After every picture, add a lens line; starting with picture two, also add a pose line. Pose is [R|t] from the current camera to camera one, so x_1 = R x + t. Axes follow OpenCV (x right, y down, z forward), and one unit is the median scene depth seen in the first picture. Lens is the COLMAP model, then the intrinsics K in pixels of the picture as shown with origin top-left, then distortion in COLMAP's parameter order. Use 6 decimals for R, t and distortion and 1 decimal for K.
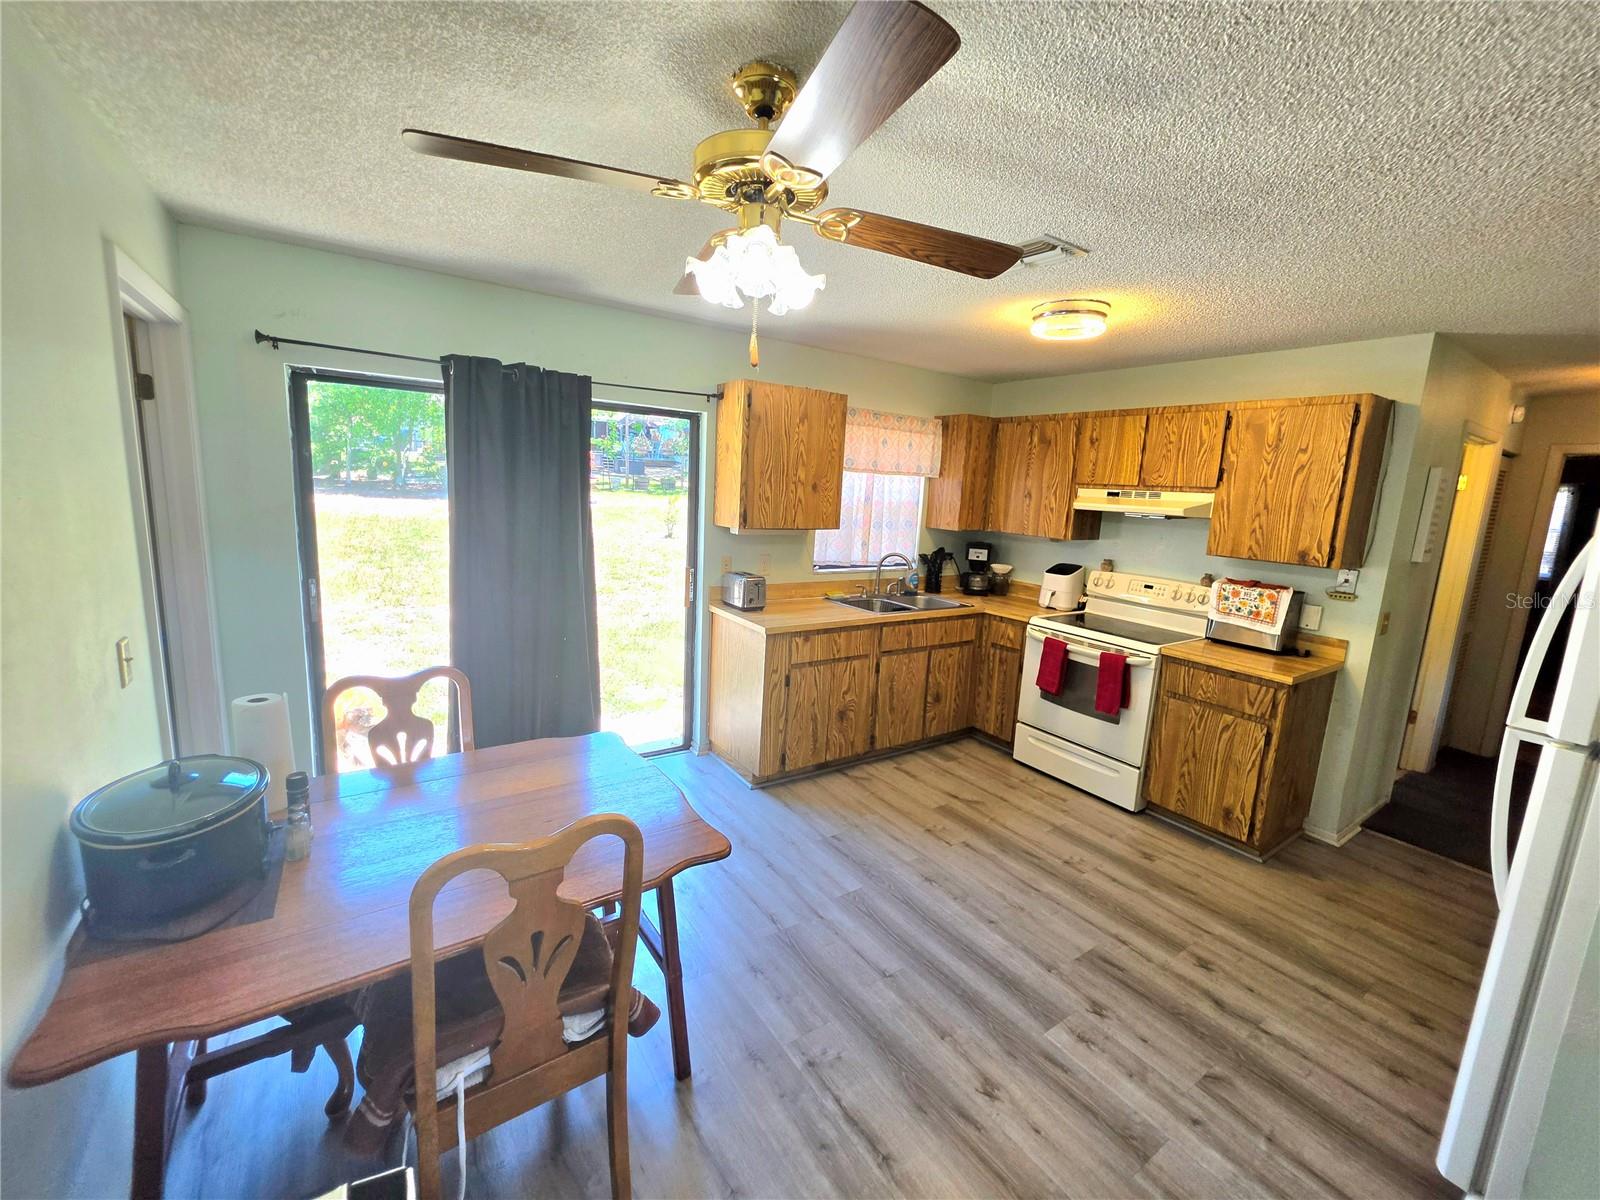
lens RADIAL K [[654.2, 0, 798.9], [0, 654.2, 588.0], [0, 0, 1]] dist [-0.015417, 0.006562]
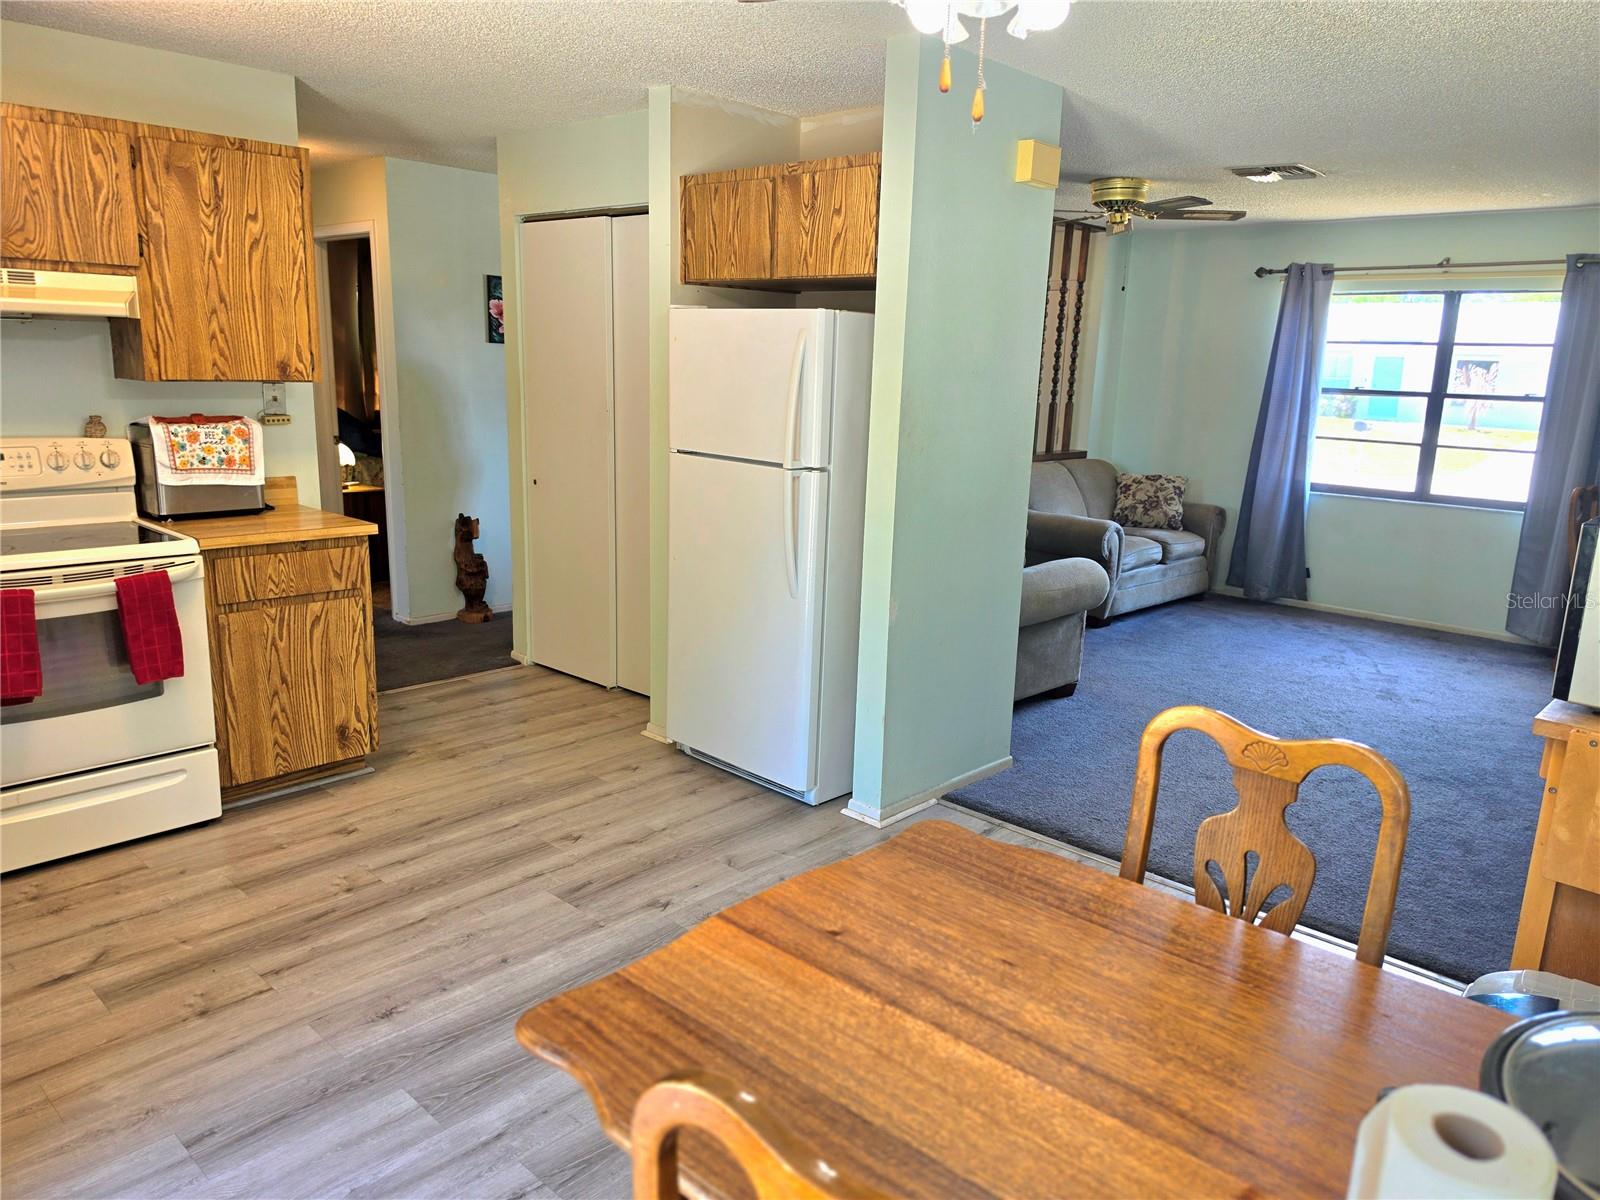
lens RADIAL K [[1148.6, 0, 800.0], [0, 1148.6, 600.0], [0, 0, 1]] dist [0.067382, -0.084747]
pose [[-0.237473, -0.254939, 0.937343, -0.629922], [0.109994, 0.951683, 0.286706, -0.108391], [-0.965147, 0.171187, -0.197957, 0.718133]]
